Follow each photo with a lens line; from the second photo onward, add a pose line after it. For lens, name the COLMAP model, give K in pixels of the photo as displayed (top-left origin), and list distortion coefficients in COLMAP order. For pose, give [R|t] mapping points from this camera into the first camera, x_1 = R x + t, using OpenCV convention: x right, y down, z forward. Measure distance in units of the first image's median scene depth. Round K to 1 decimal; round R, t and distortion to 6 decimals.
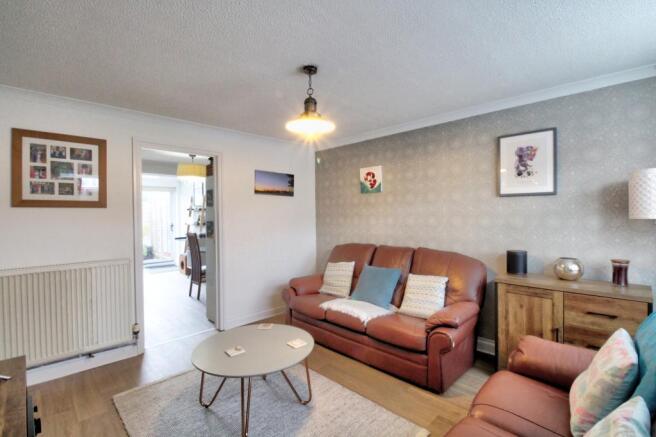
lens RADIAL K [[308.9, 0, 330.6], [0, 308.9, 214.7], [0, 0, 1]] dist [-0.001282, -0.000285]
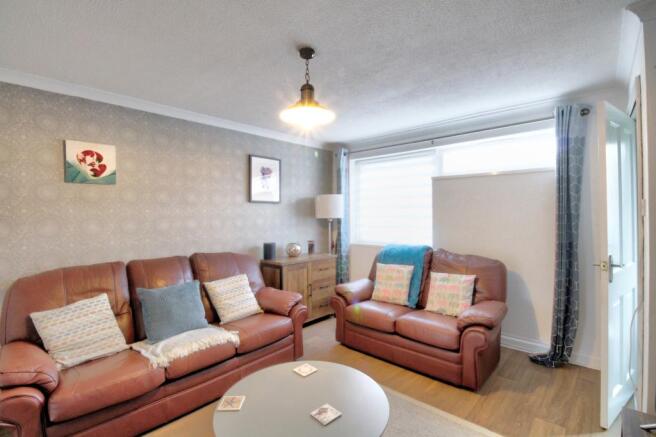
lens RADIAL K [[308.9, 0, 330.6], [0, 308.9, 214.7], [0, 0, 1]] dist [-0.001282, -0.000285]
pose [[-0.047406, 0.007311, 0.998849, -0.683875], [0.009254, 0.999934, -0.006879, 0.003379], [-0.998833, 0.008918, -0.047470, 0.697364]]
